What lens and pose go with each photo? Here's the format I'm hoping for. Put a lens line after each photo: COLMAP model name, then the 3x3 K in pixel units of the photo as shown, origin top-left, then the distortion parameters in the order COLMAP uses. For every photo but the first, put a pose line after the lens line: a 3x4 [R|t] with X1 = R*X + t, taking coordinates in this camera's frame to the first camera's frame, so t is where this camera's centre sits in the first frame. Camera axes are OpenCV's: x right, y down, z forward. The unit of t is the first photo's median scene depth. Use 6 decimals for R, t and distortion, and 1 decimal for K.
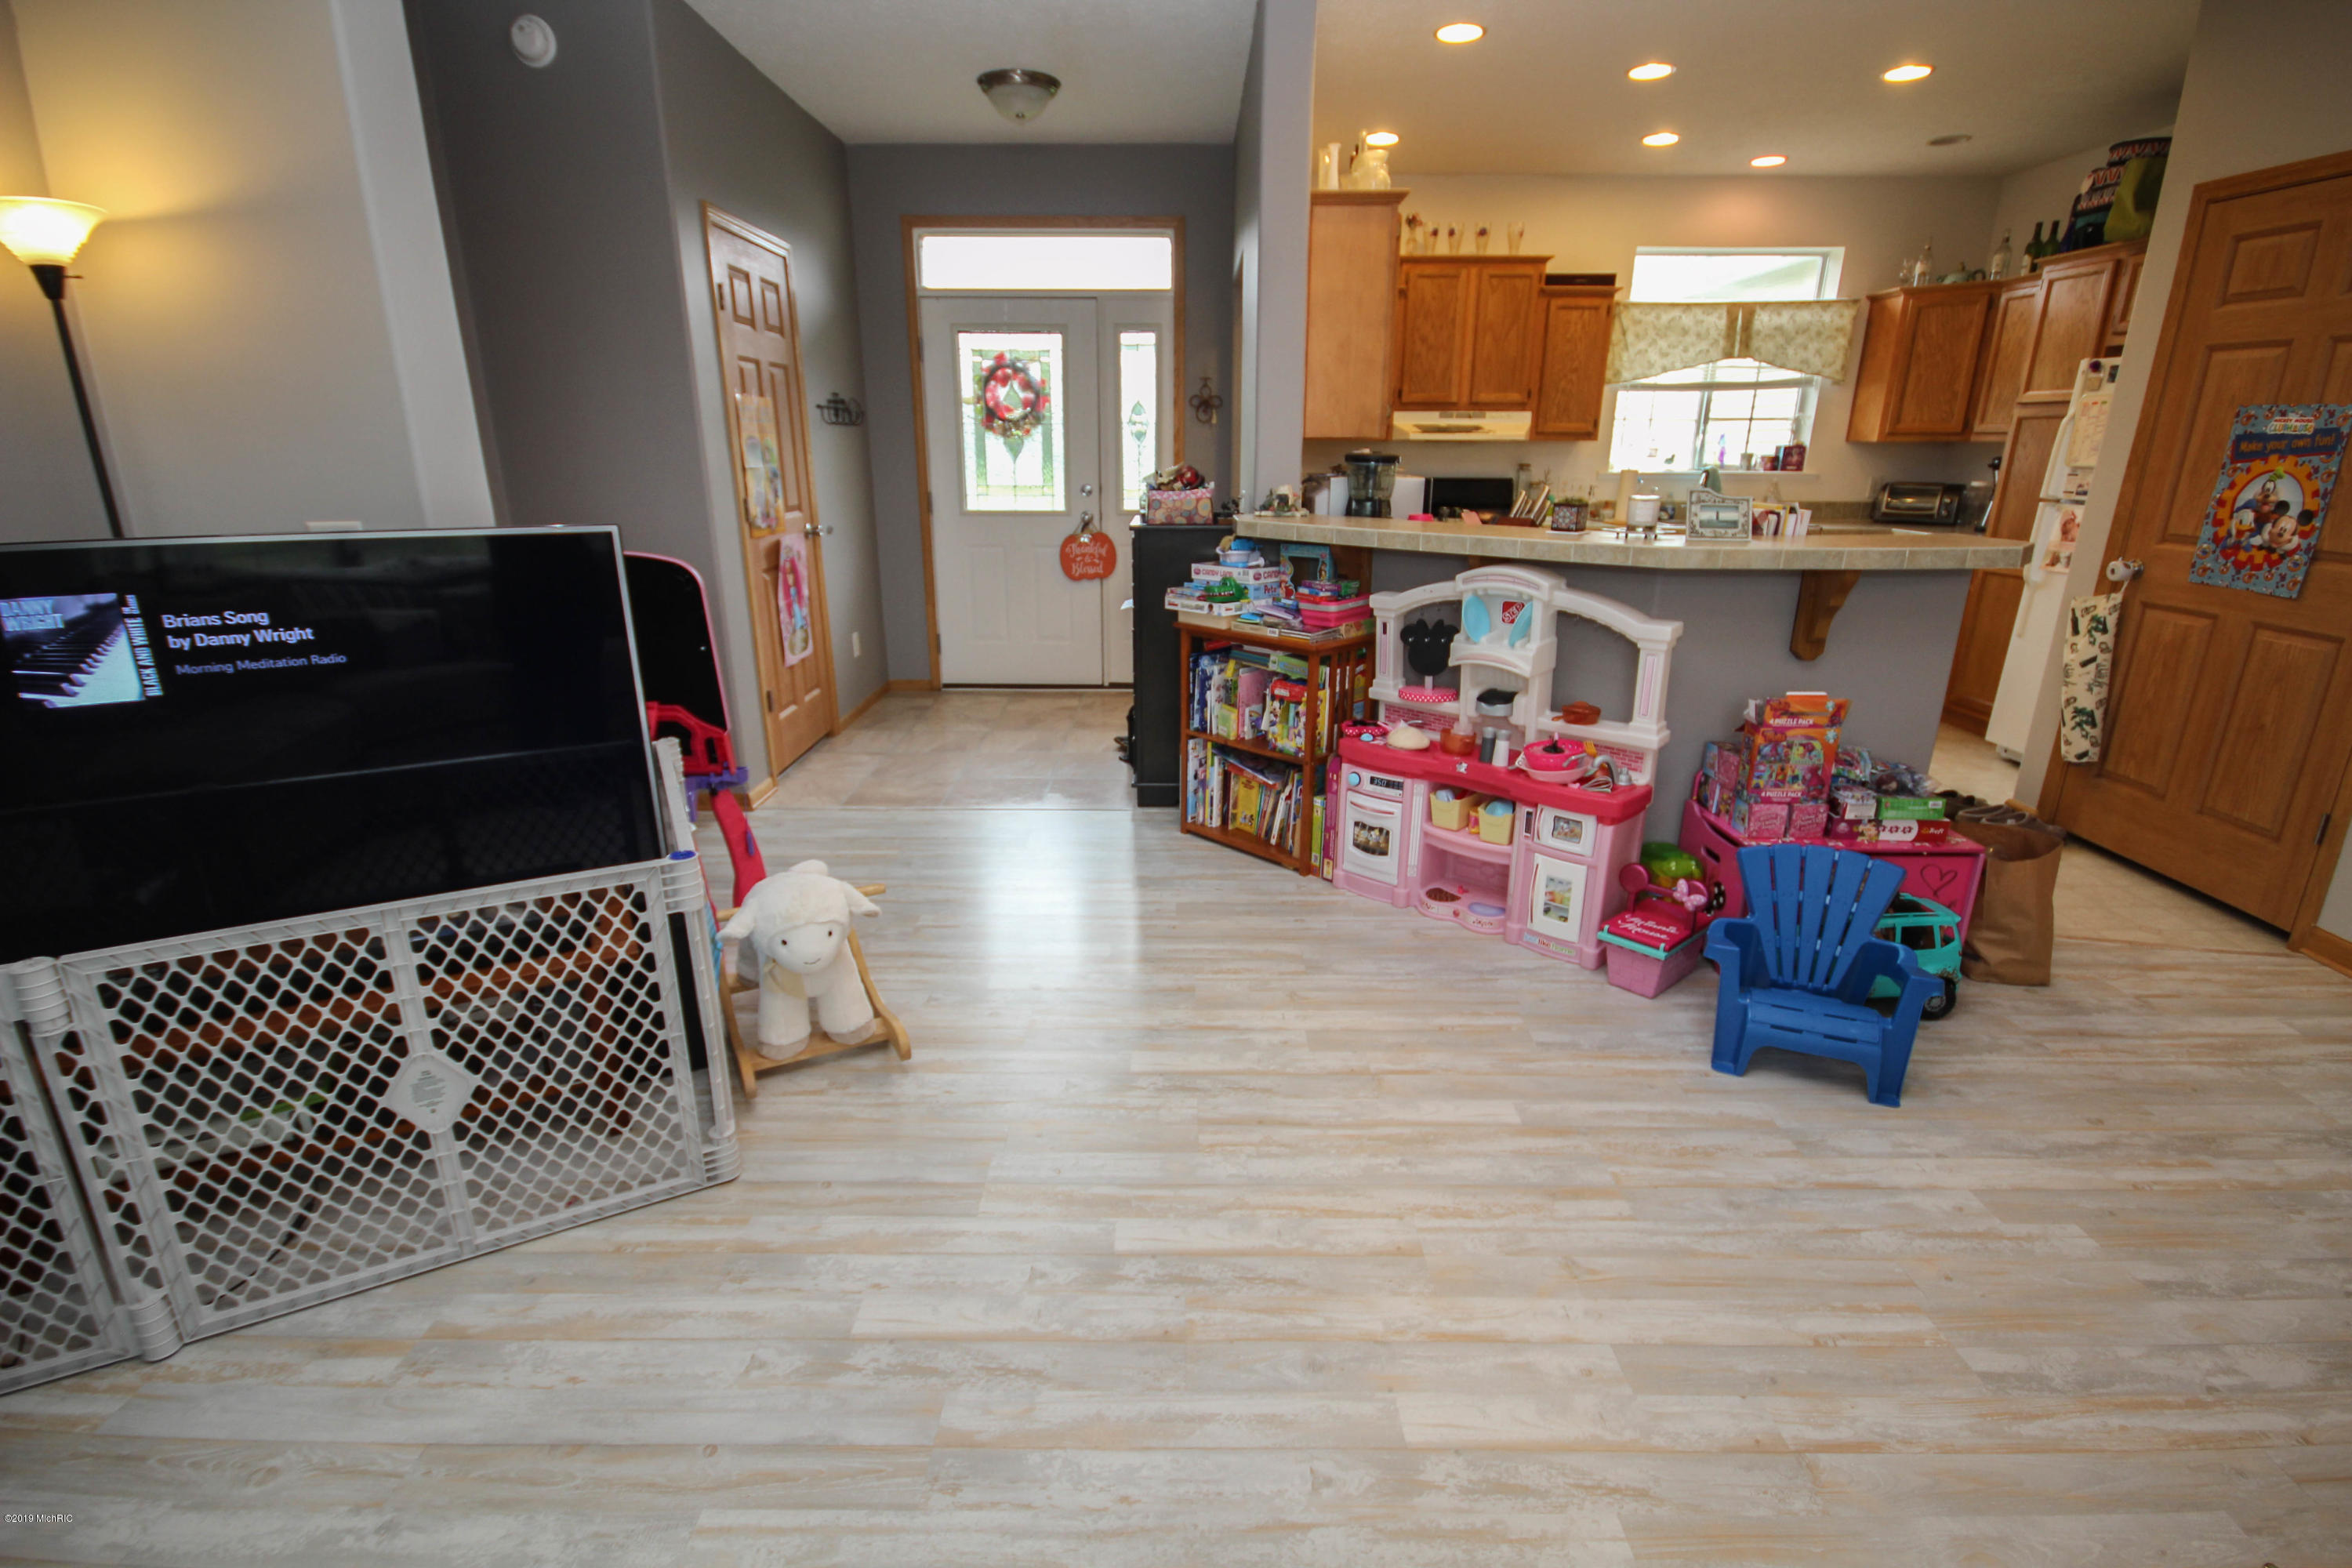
lens RADIAL K [[1082.3, 0, 1174.1], [0, 1082.3, 786.1], [0, 0, 1]] dist [0.015621, -0.015068]
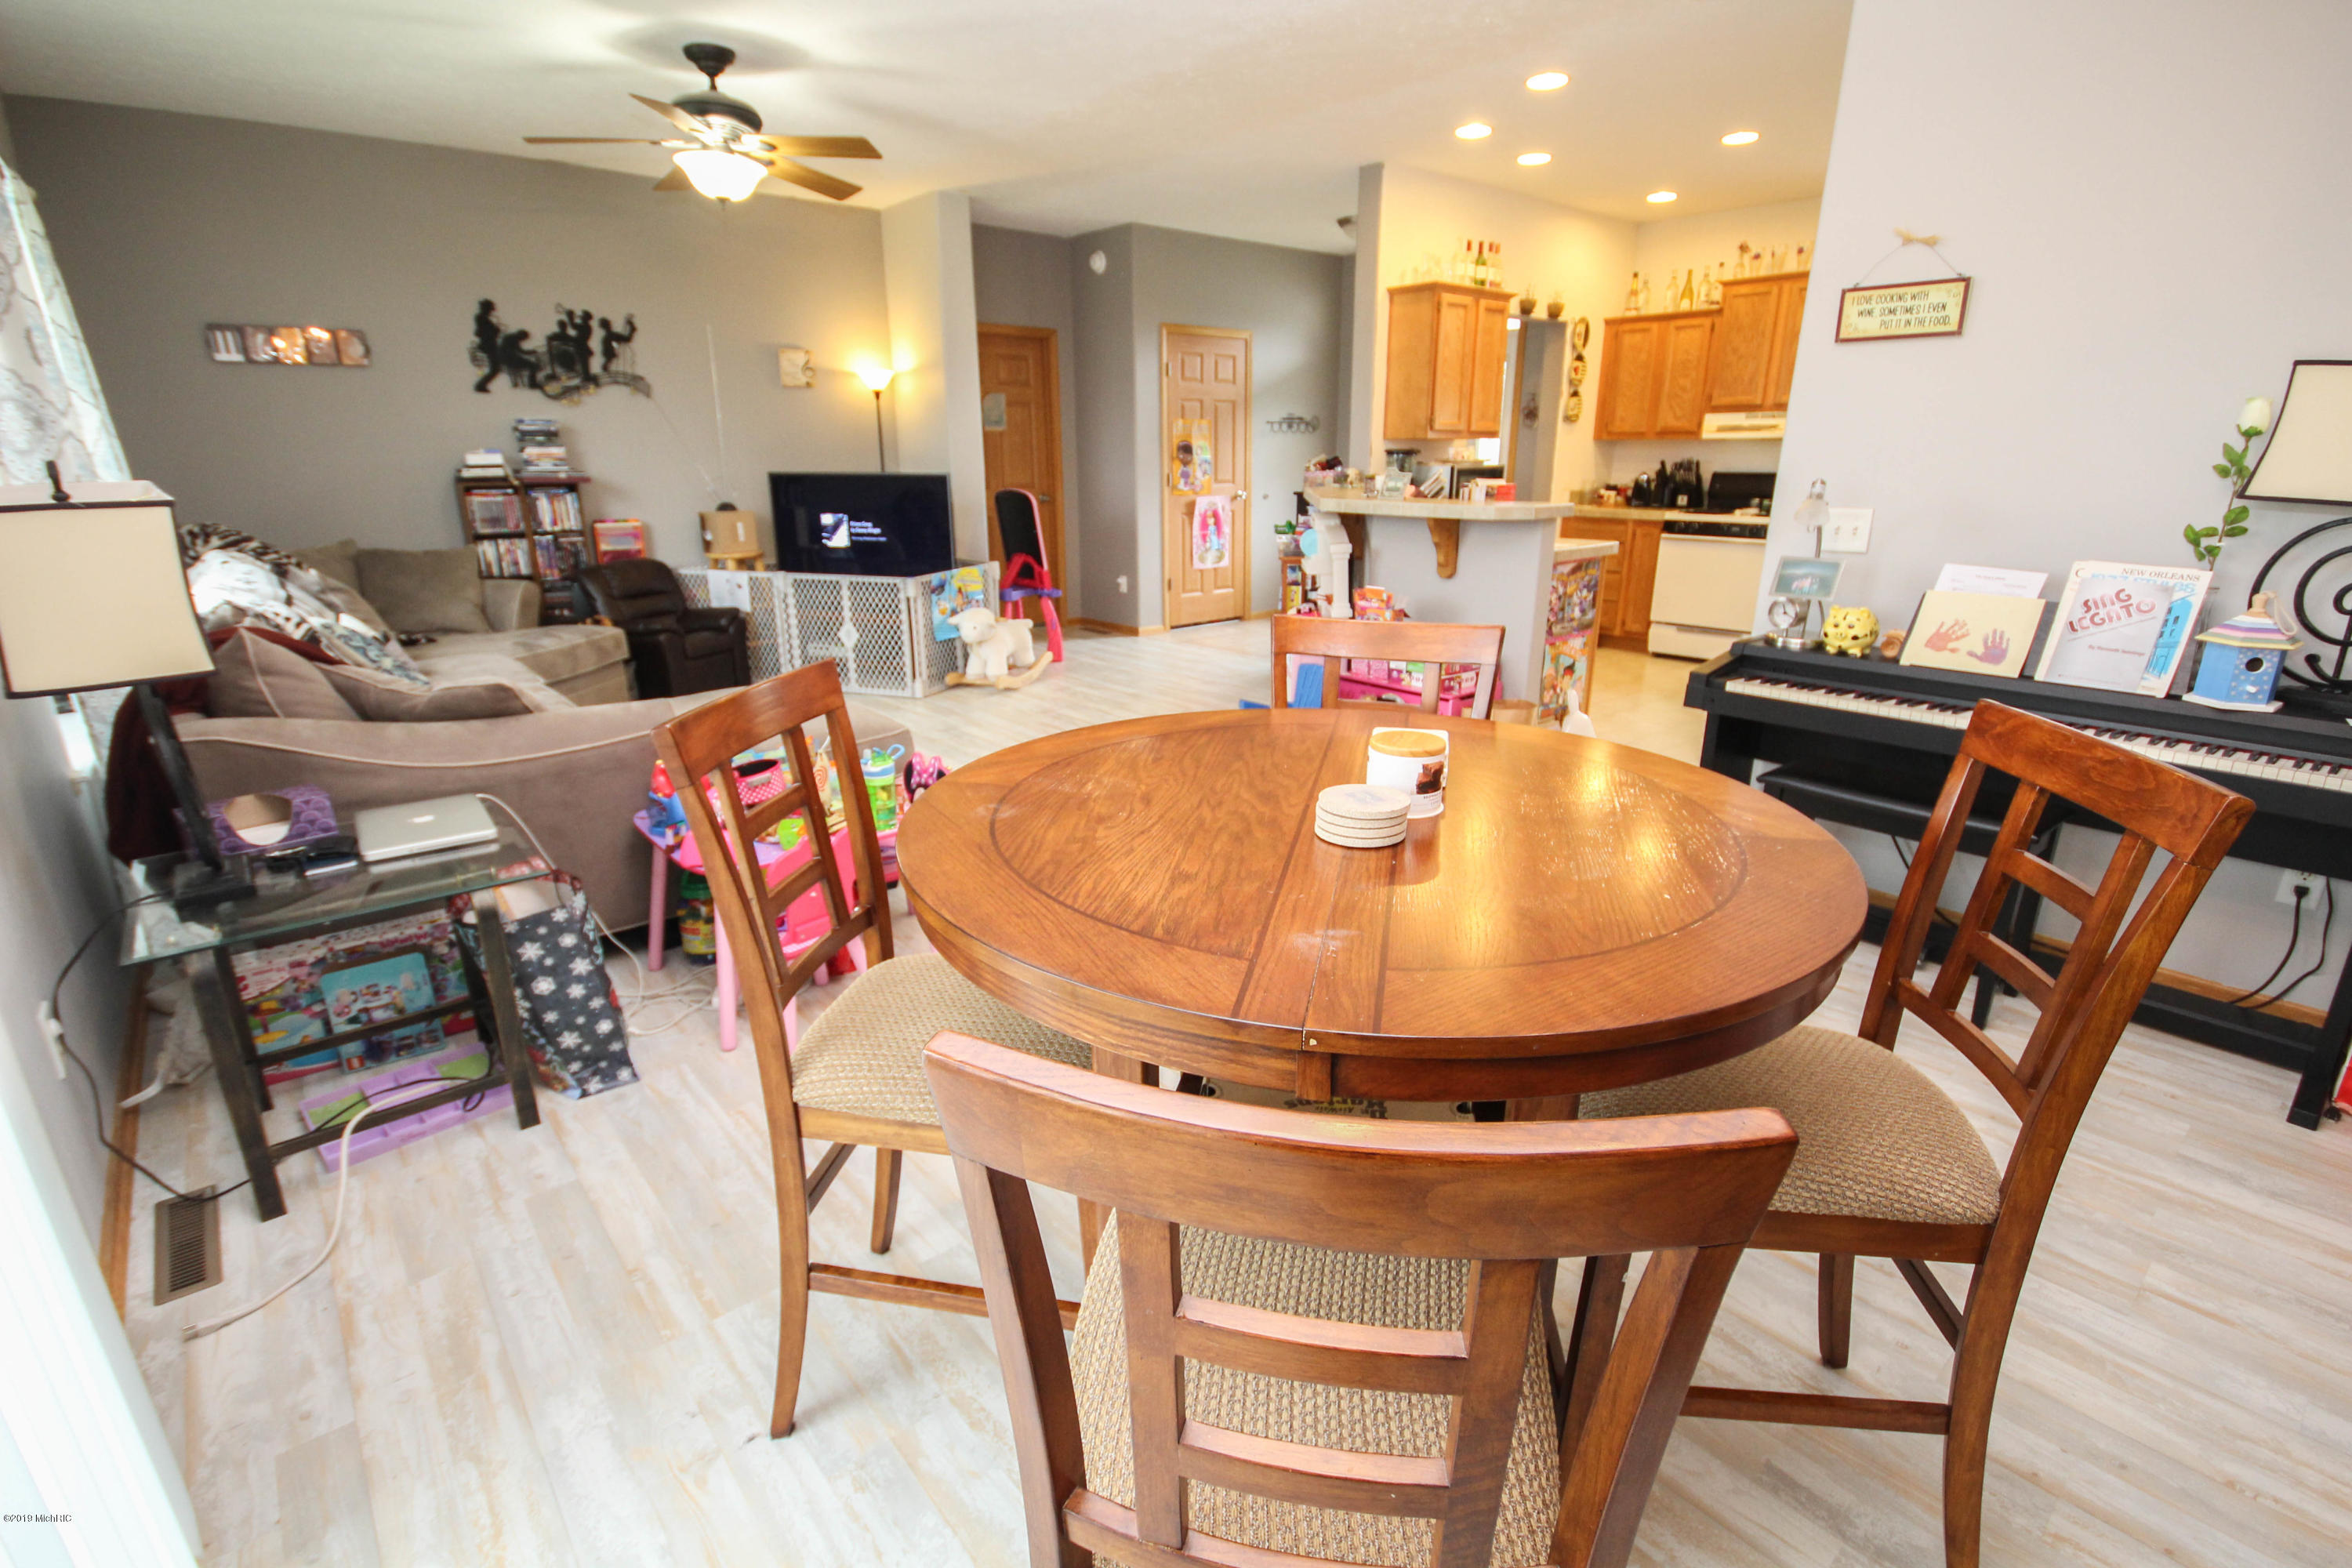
lens RADIAL K [[1077.3, 0, 1176.0], [0, 1077.3, 784.0], [0, 0, 1]] dist [0.011607, -0.013074]
pose [[0.659619, 0.222025, -0.718059, 1.198139], [-0.222812, 0.970192, 0.095307, 0.088251], [0.717815, 0.097126, 0.689426, -0.262024]]
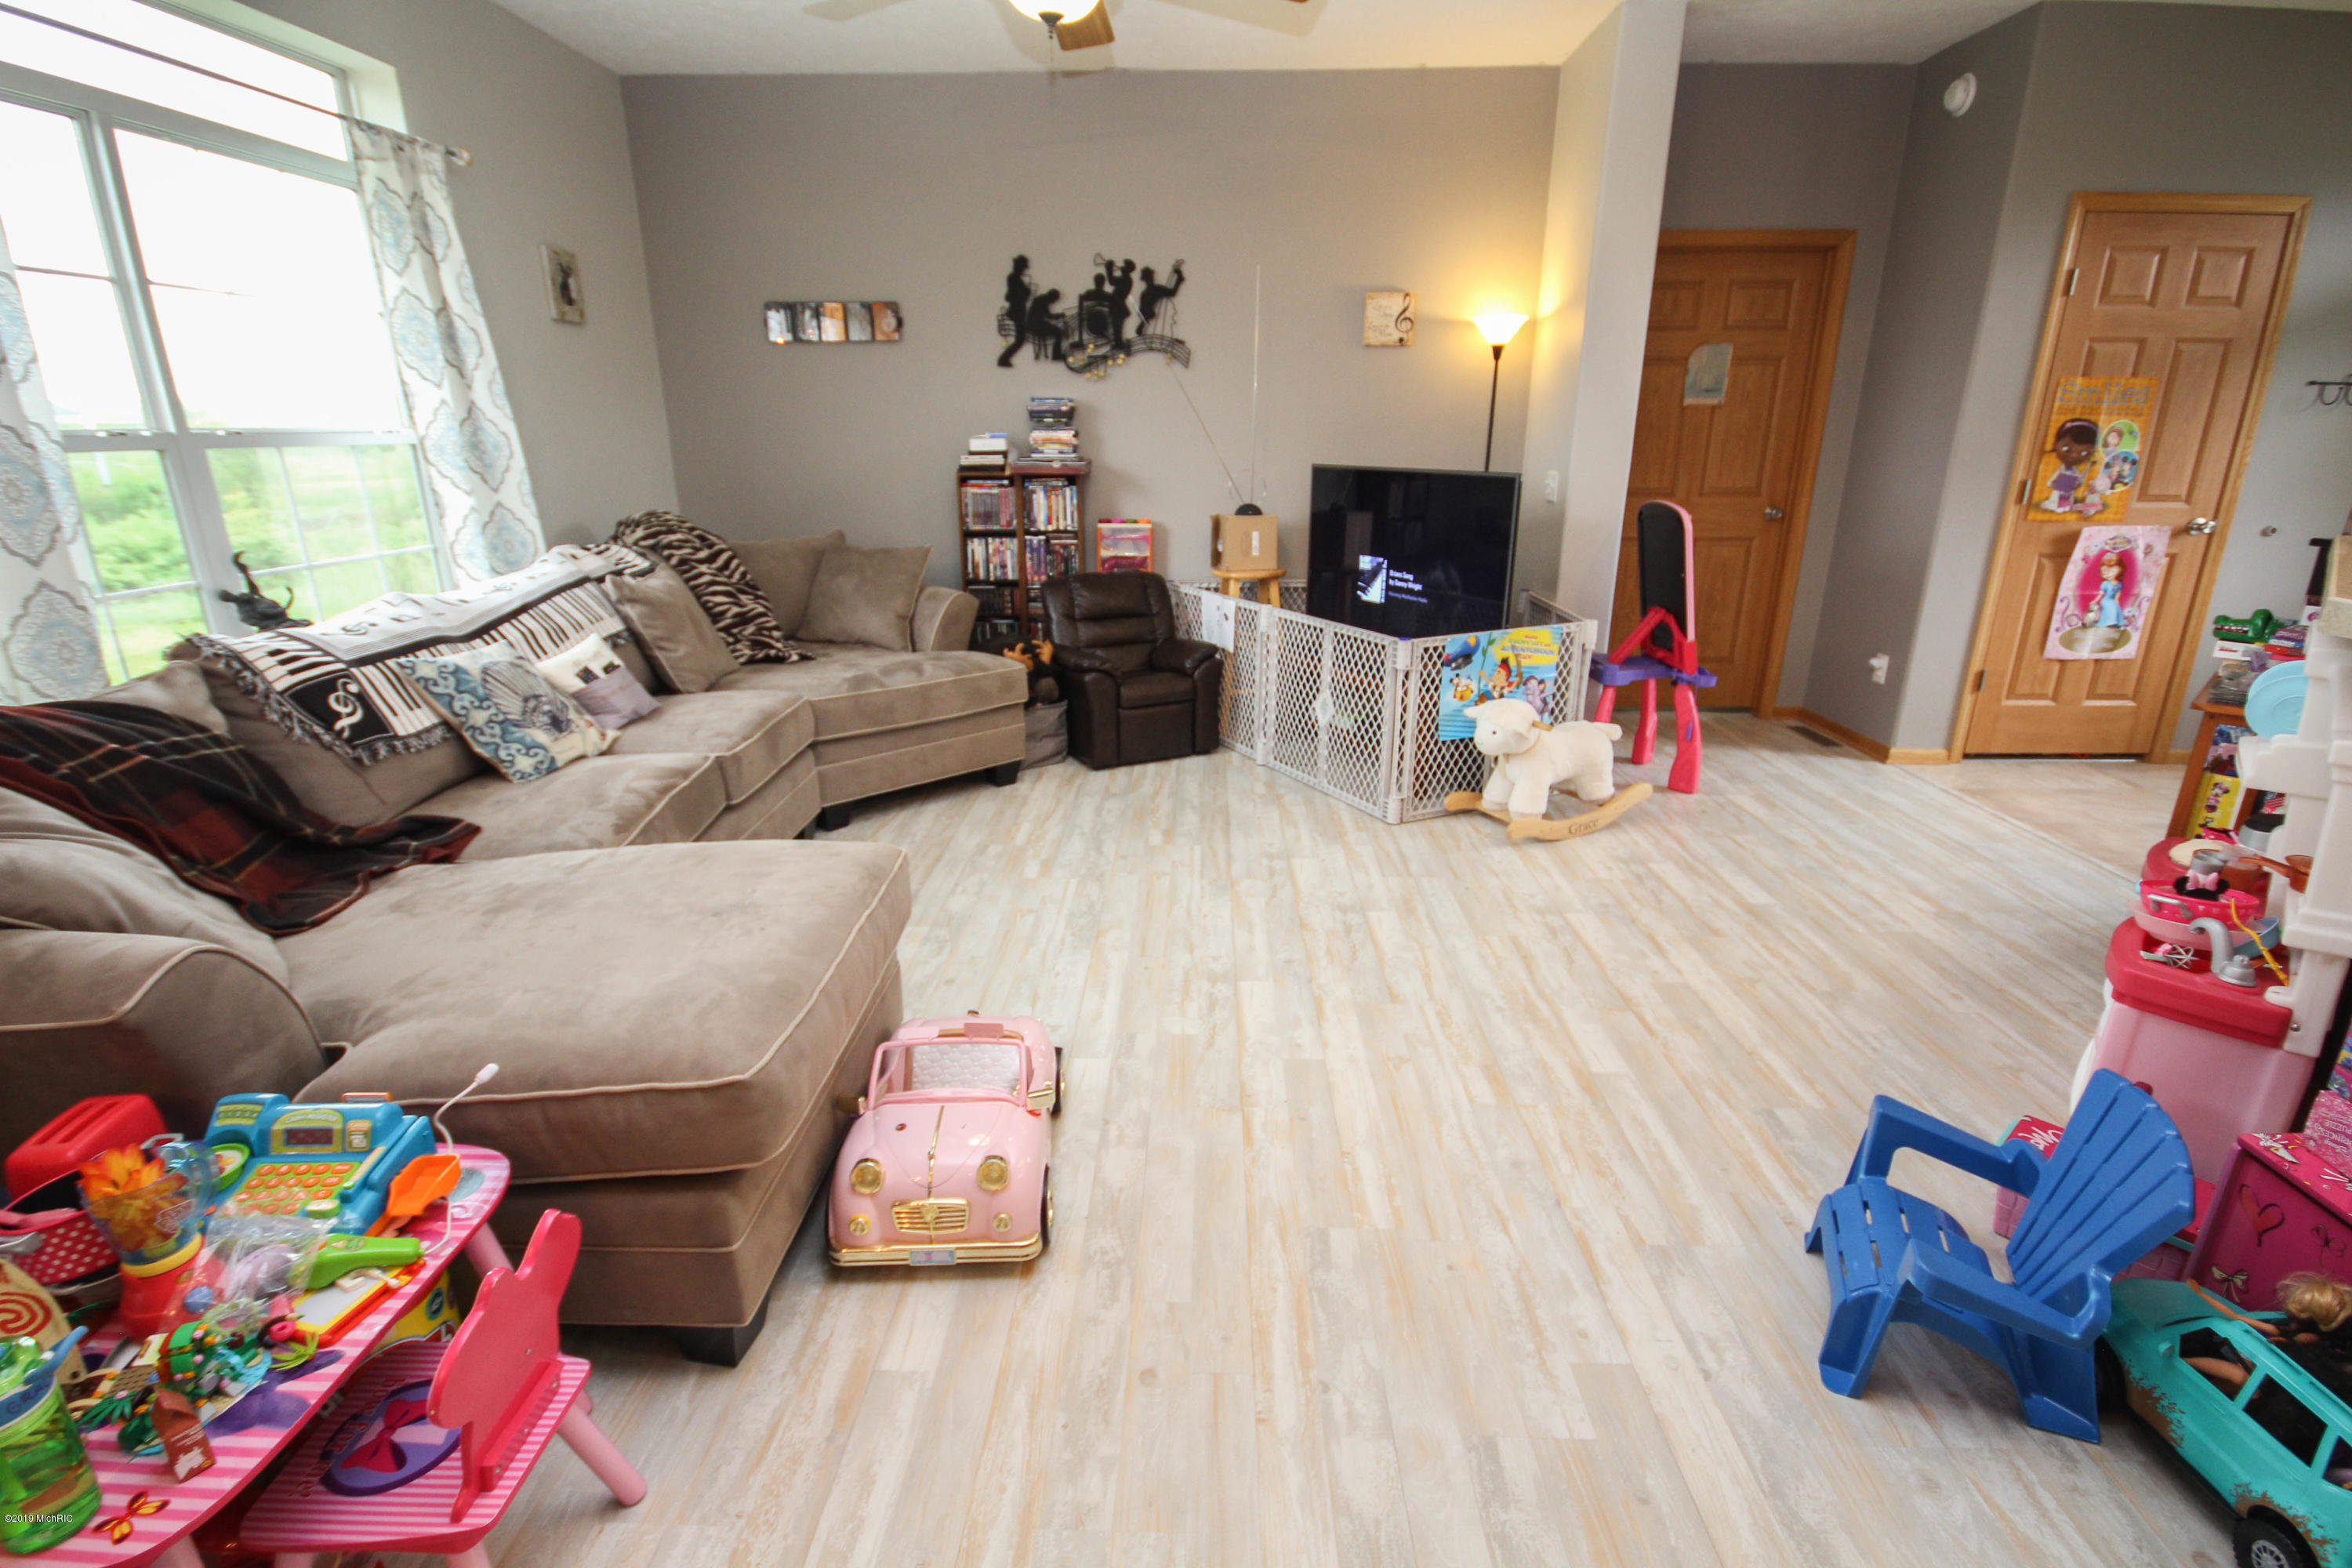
lens RADIAL K [[1082.3, 0, 1174.1], [0, 1082.3, 786.1], [0, 0, 1]] dist [0.015621, -0.015068]
pose [[-0.023561, 0.311455, -0.949969, 0.749262], [-0.298987, 0.904546, 0.303979, -0.083266], [0.953966, 0.291190, 0.071809, 0.275797]]
